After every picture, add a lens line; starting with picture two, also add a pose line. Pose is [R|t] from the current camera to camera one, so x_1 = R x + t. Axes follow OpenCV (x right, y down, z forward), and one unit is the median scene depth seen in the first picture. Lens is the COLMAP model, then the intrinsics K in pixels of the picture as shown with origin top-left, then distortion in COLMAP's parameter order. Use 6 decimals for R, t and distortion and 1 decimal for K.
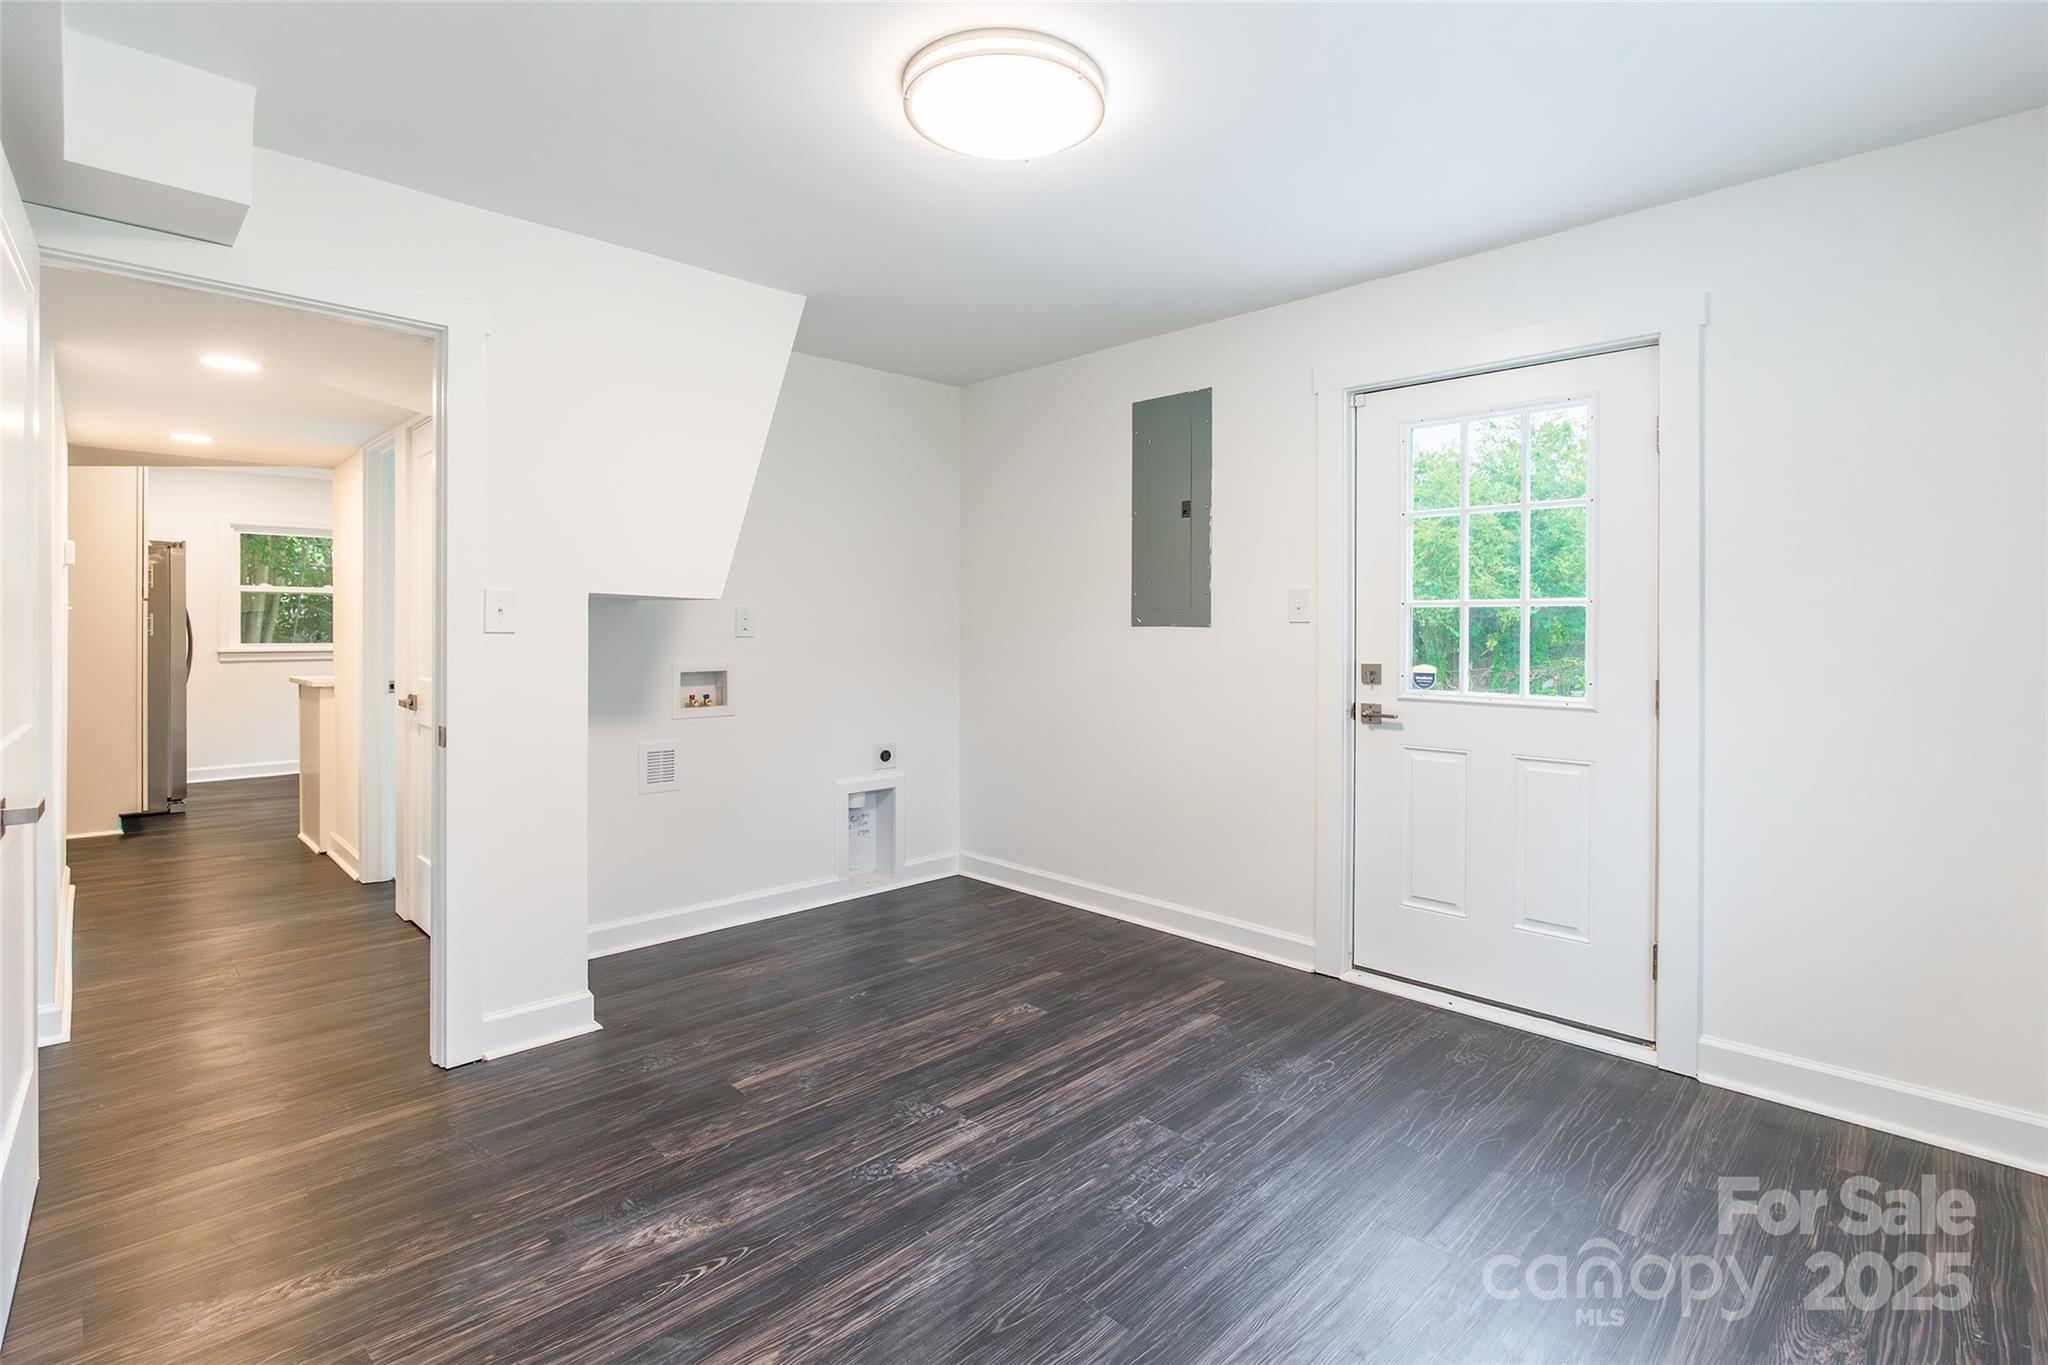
lens RADIAL K [[994.8, 0, 1012.0], [0, 994.8, 637.8], [0, 0, 1]] dist [-0.000068, -0.000106]
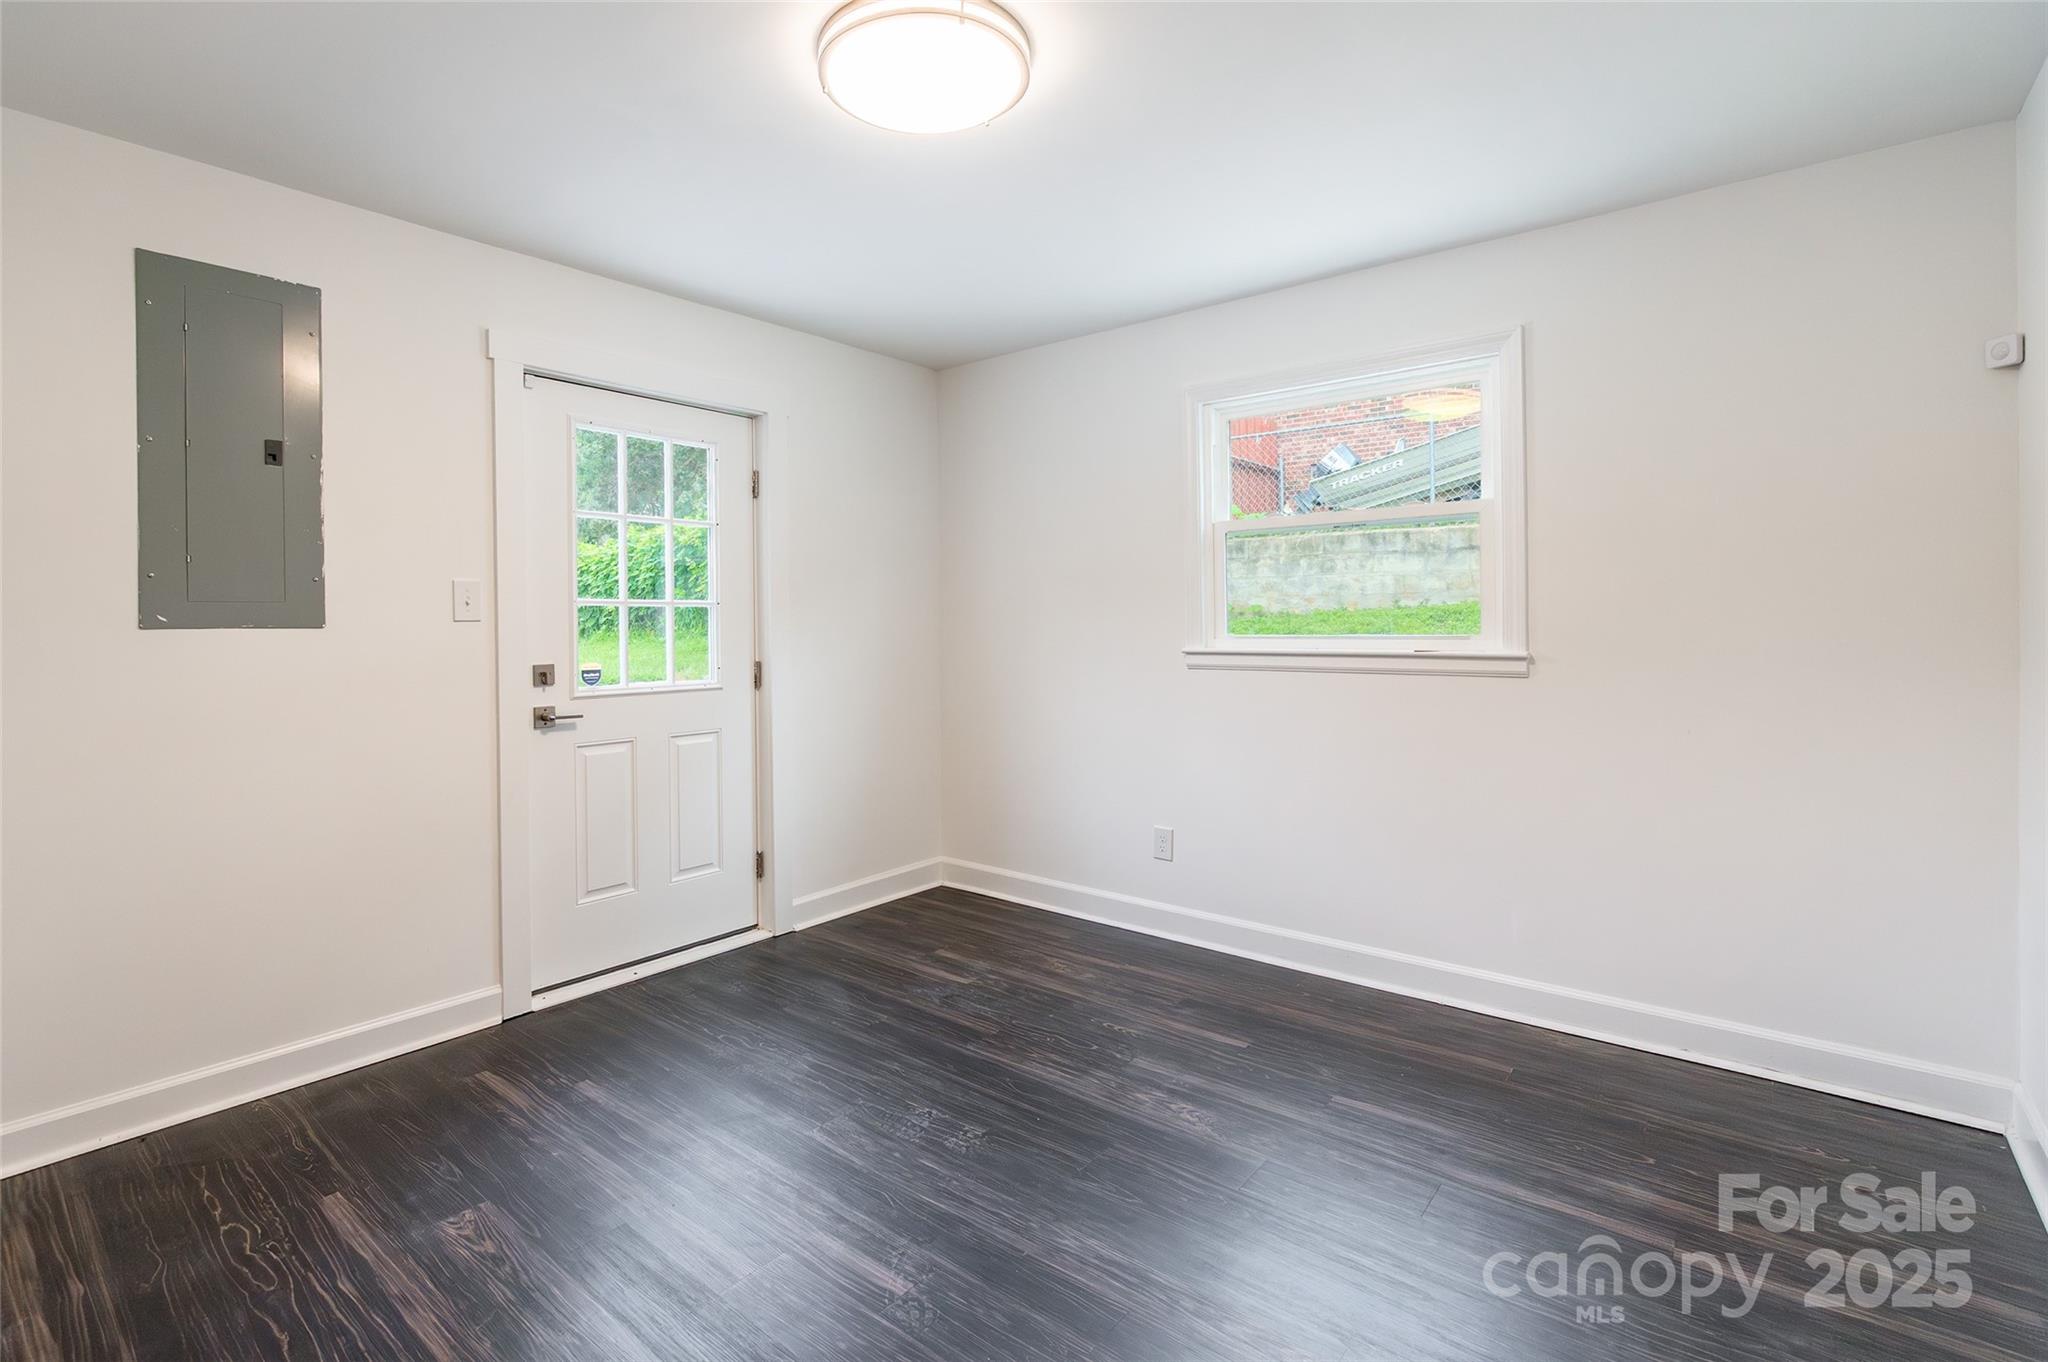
lens RADIAL K [[949.6, 0, 1035.1], [0, 949.6, 621.6], [0, 0, 1]] dist [-0.002312, -0.000542]
pose [[-0.121014, -0.005697, 0.992634, -0.595385], [0.015226, 0.999855, 0.007594, -0.014326], [-0.992534, 0.016033, -0.120910, 0.650760]]
